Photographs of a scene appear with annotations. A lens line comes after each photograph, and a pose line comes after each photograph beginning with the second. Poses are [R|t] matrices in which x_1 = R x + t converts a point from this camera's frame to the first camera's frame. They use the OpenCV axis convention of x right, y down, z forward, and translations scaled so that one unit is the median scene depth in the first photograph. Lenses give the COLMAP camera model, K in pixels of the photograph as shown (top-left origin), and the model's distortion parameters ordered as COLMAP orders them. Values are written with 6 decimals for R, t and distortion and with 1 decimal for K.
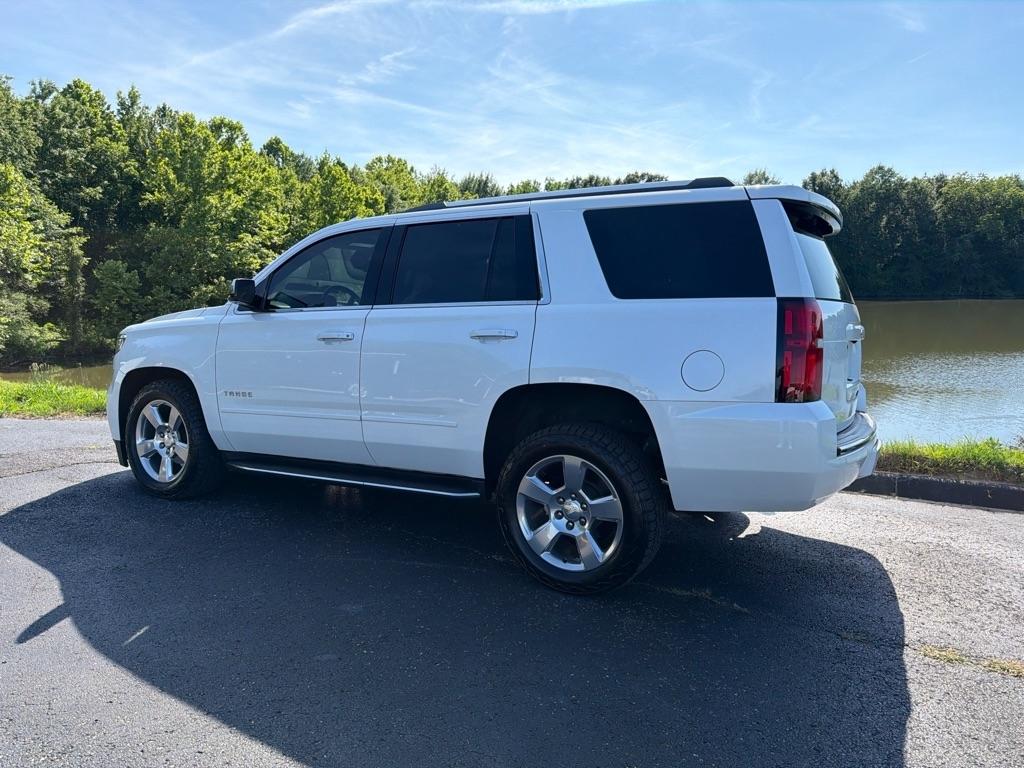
lens RADIAL K [[720.8, 0, 514.7], [0, 720.8, 394.8], [0, 0, 1]] dist [0.058708, -0.065176]
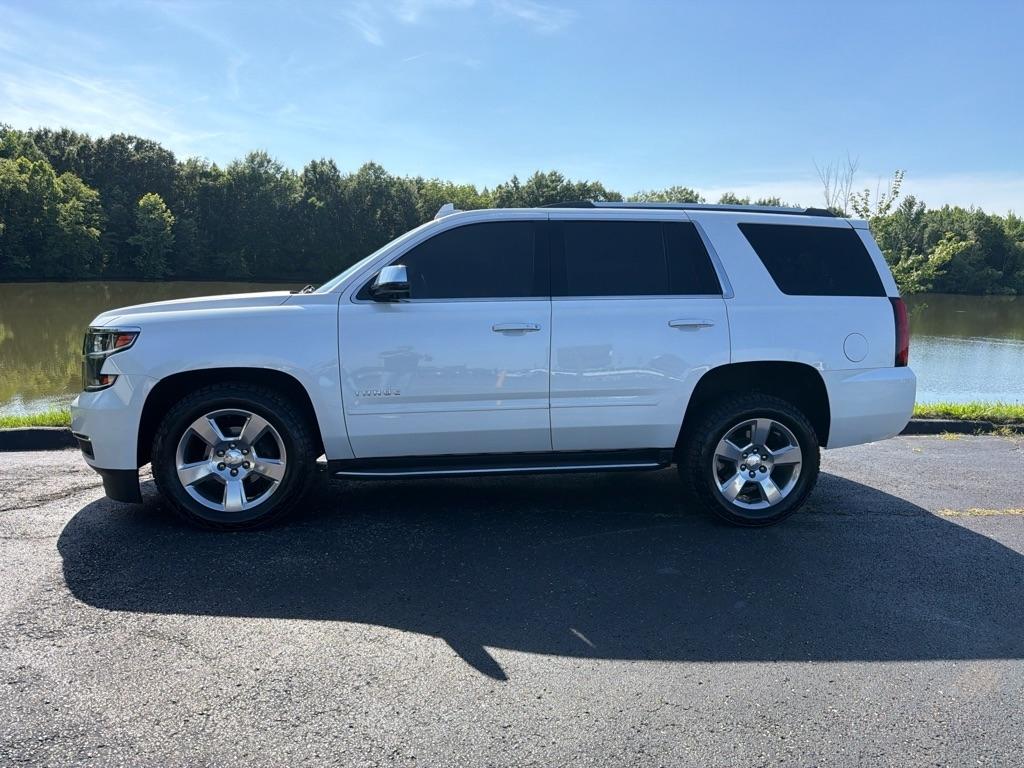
lens RADIAL K [[719.0, 0, 512.9], [0, 719.0, 383.7], [0, 0, 1]] dist [0.094010, -0.136237]
pose [[0.787475, -0.061075, 0.613313, -0.067114], [0.054732, 0.998076, 0.029116, -0.002439], [-0.613912, 0.010640, 0.789303, 0.016691]]
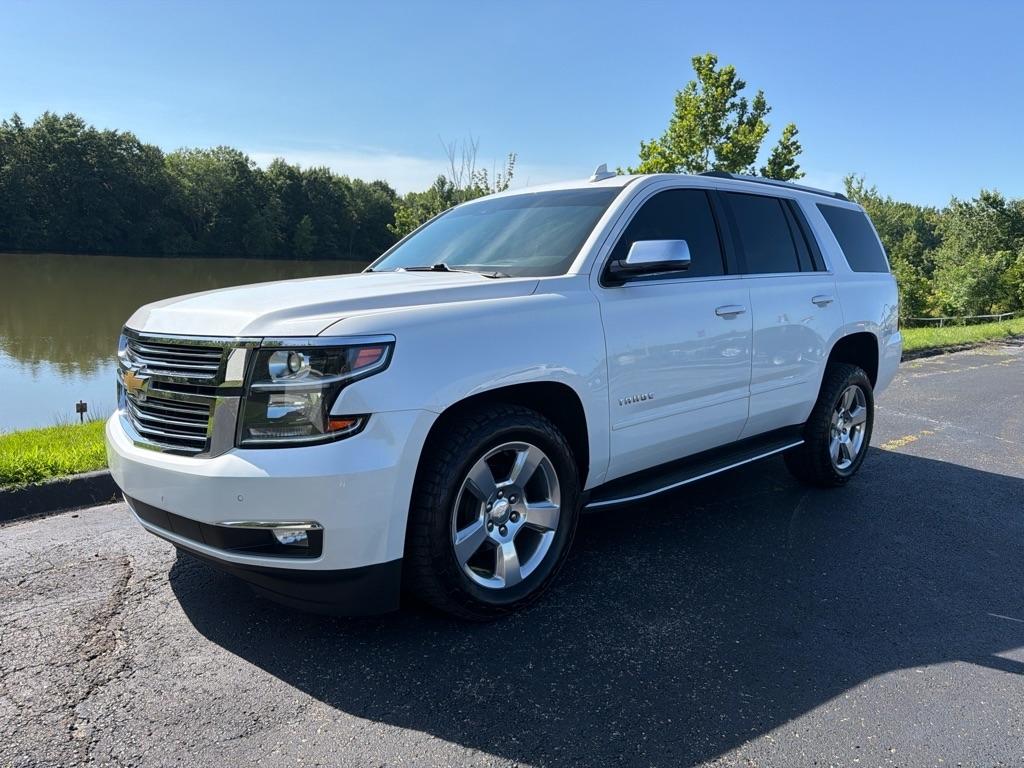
lens RADIAL K [[726.1, 0, 513.9], [0, 726.1, 381.2], [0, 0, 1]] dist [0.037802, -0.045402]
pose [[0.305050, -0.139639, 0.942043, -0.092511], [0.098003, 0.988543, 0.114796, -0.009507], [-0.947280, 0.057304, 0.315240, 0.075180]]
